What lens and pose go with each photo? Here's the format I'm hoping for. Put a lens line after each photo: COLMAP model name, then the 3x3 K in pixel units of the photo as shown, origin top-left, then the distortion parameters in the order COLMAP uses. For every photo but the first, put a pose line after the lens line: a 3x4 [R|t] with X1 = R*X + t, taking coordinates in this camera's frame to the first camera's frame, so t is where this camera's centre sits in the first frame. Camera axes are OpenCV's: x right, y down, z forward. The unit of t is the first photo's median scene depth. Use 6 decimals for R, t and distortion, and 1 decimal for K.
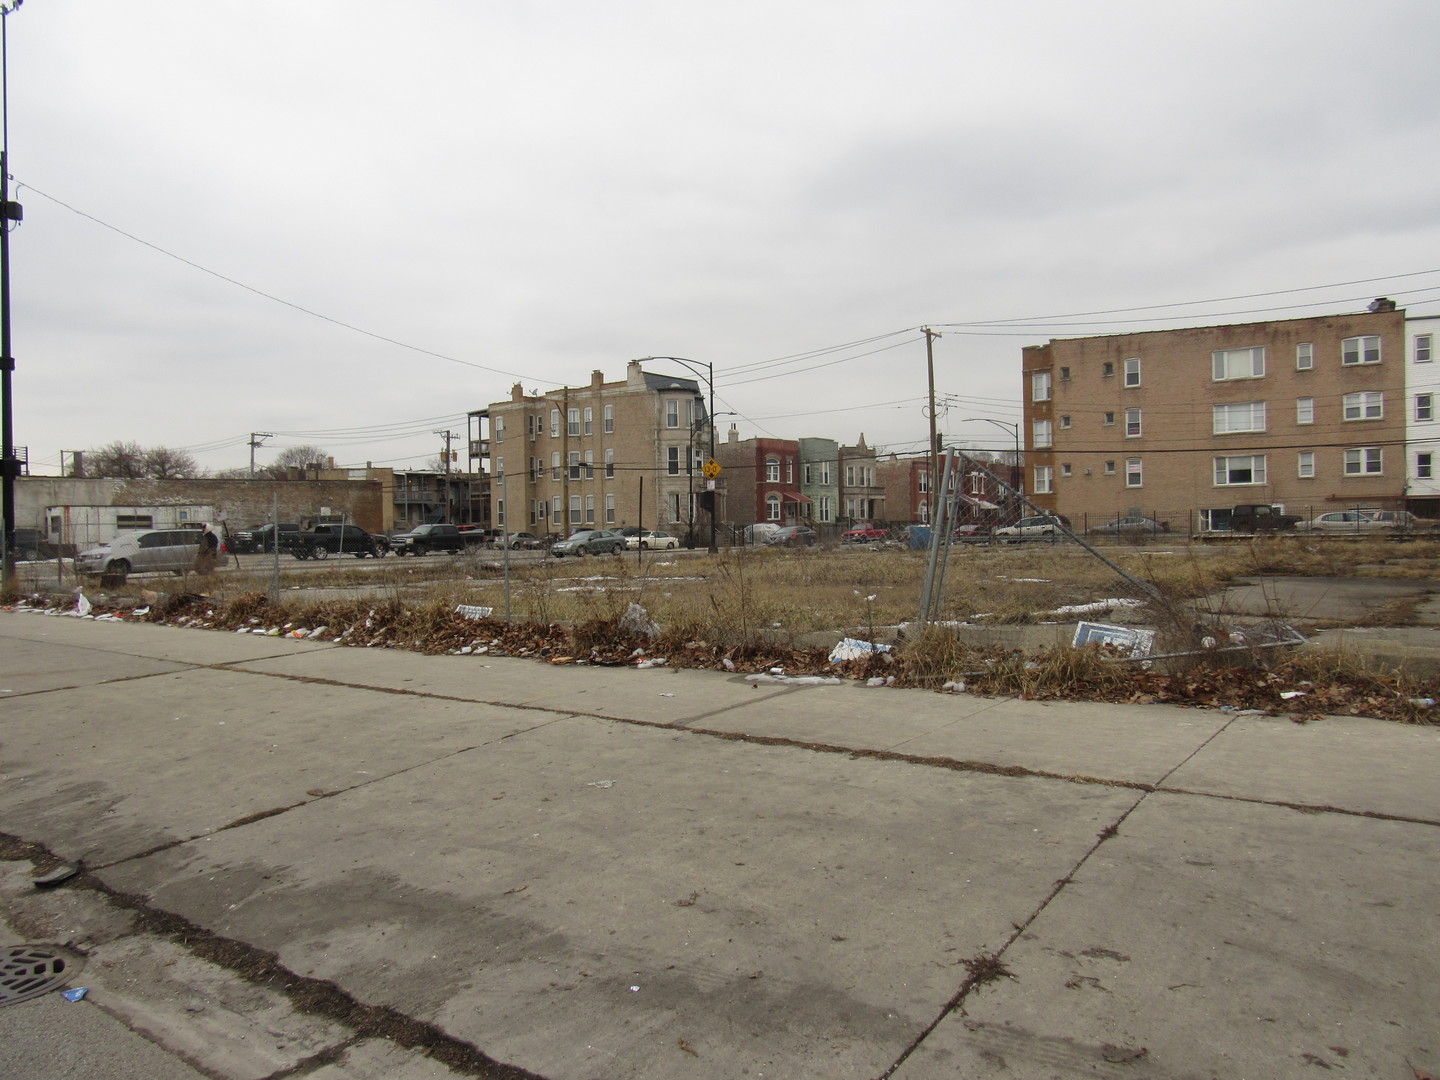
lens RADIAL K [[1001.4, 0, 720.0], [0, 1001.4, 548.1], [0, 0, 1]] dist [-0.054595, 0.016663]
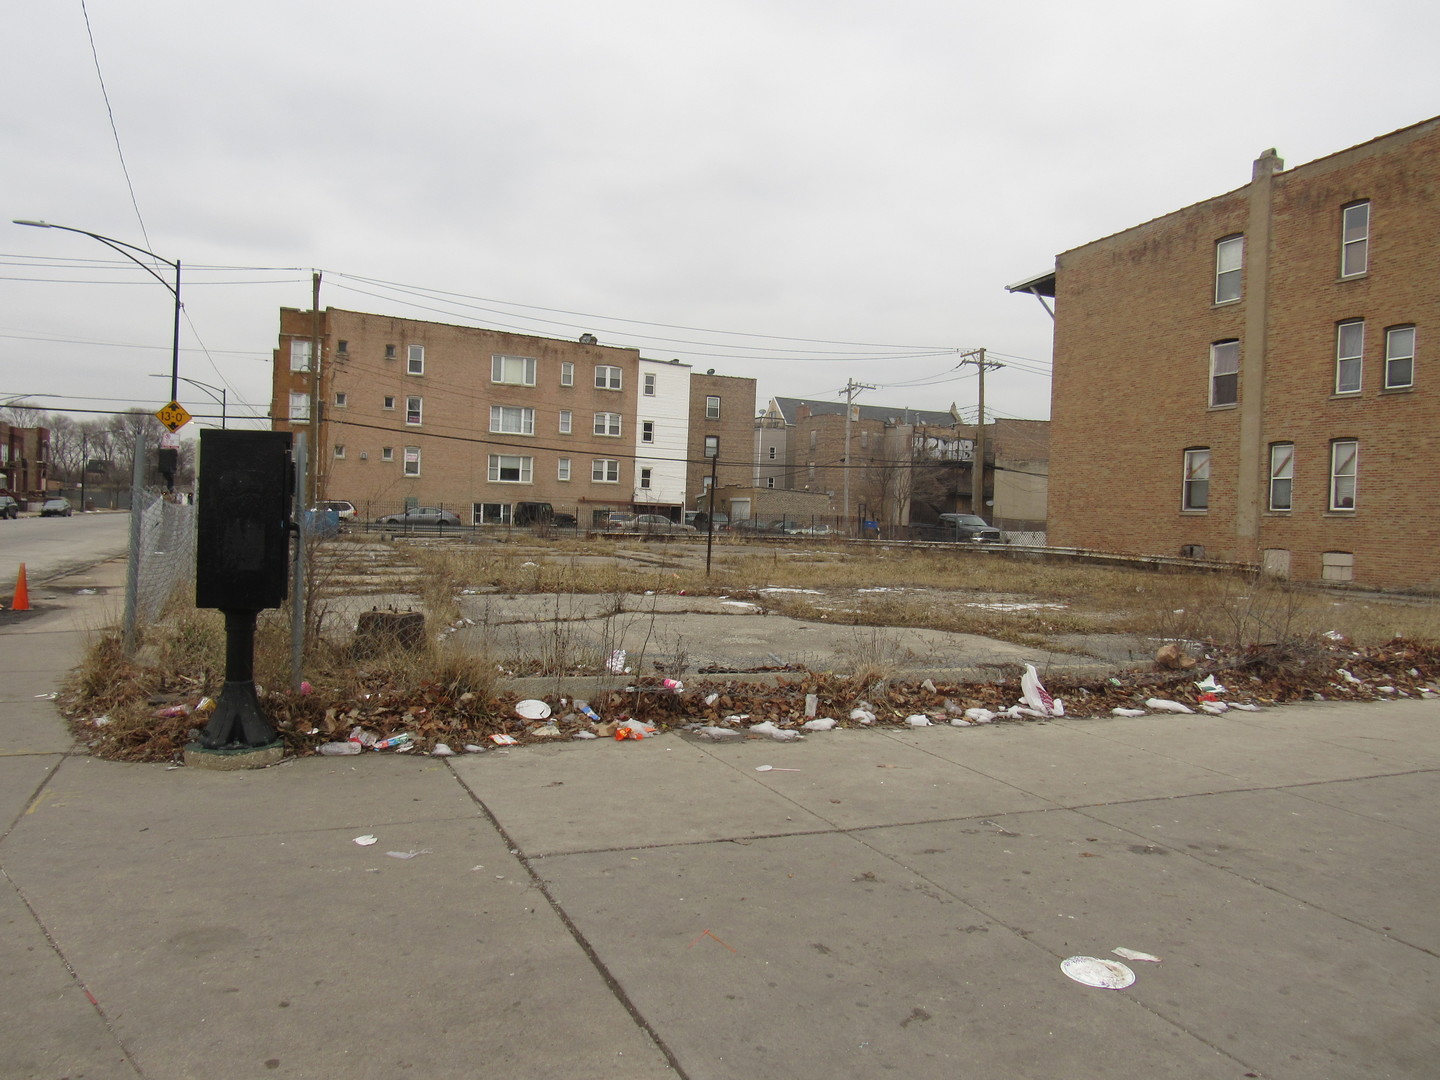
lens RADIAL K [[1001.4, 0, 720.0], [0, 1001.4, 548.1], [0, 0, 1]] dist [-0.054595, 0.016663]
pose [[0.480891, 0.009776, 0.876726, -0.323445], [-0.027649, 0.999610, 0.004019, -0.003085], [-0.876344, -0.026174, 0.480974, 0.275147]]
